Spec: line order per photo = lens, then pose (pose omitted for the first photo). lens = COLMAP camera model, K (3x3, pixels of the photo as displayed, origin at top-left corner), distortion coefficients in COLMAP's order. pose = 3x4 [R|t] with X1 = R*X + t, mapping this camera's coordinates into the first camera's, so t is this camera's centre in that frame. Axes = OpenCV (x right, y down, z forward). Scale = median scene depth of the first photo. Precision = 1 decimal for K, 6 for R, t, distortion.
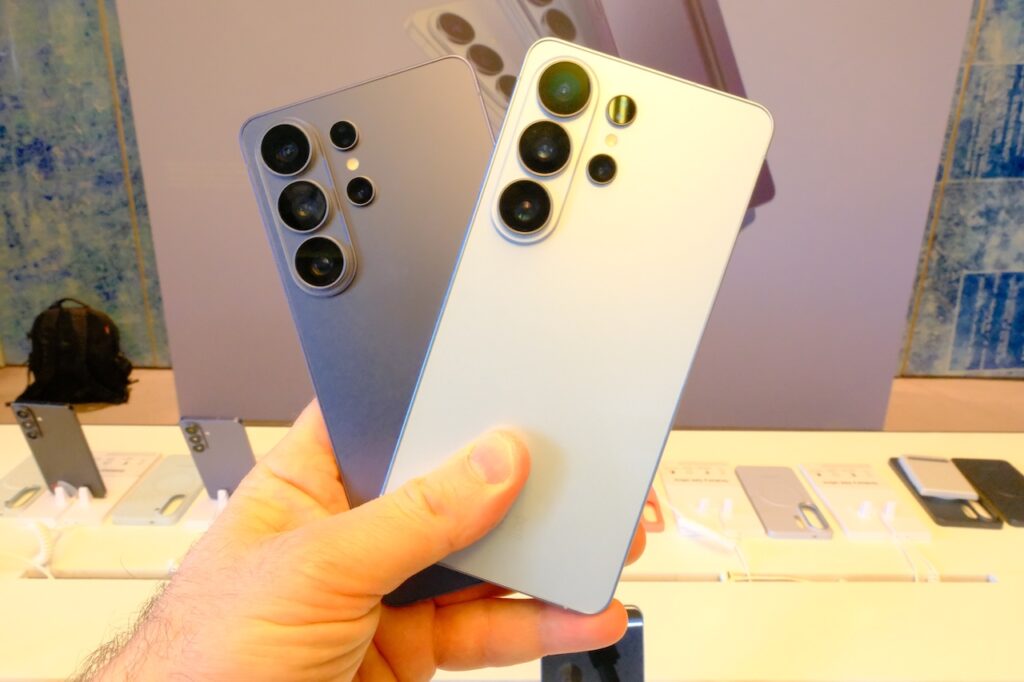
lens RADIAL K [[751.0, 0, 513.0], [0, 751.0, 342.3], [0, 0, 1]] dist [0.014758, -0.001713]
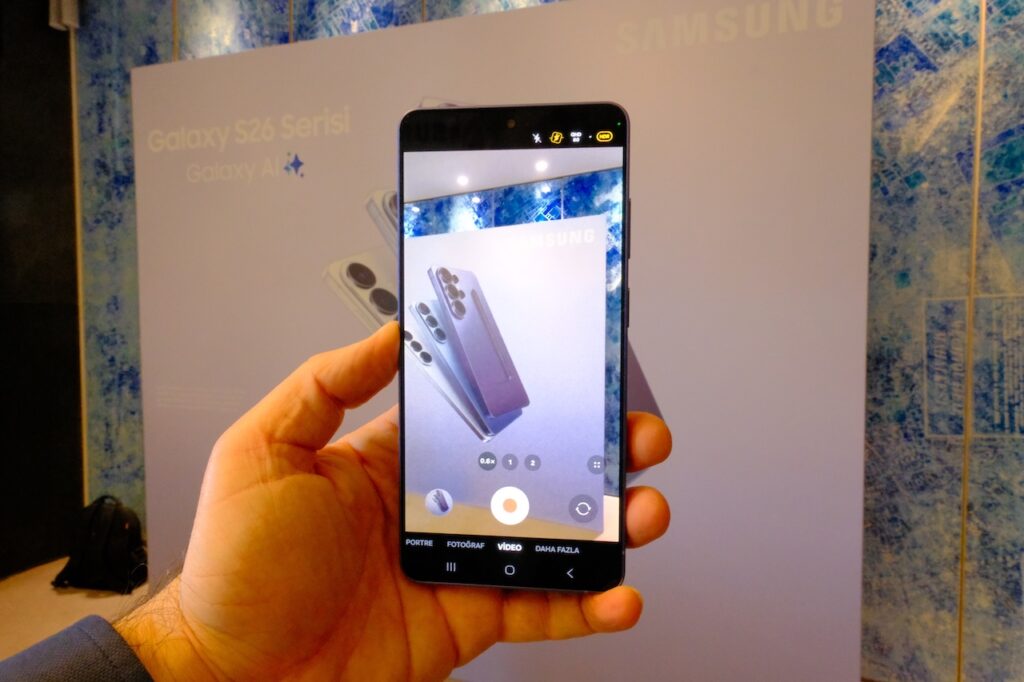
lens RADIAL K [[751.0, 0, 512.7], [0, 751.0, 347.5], [0, 0, 1]] dist [0.014758, -0.001713]
pose [[0.925931, 0.005338, -0.377656, 0.426993], [-0.115657, 0.955873, -0.270056, -0.031990], [0.359549, 0.293732, 0.885689, 0.099232]]
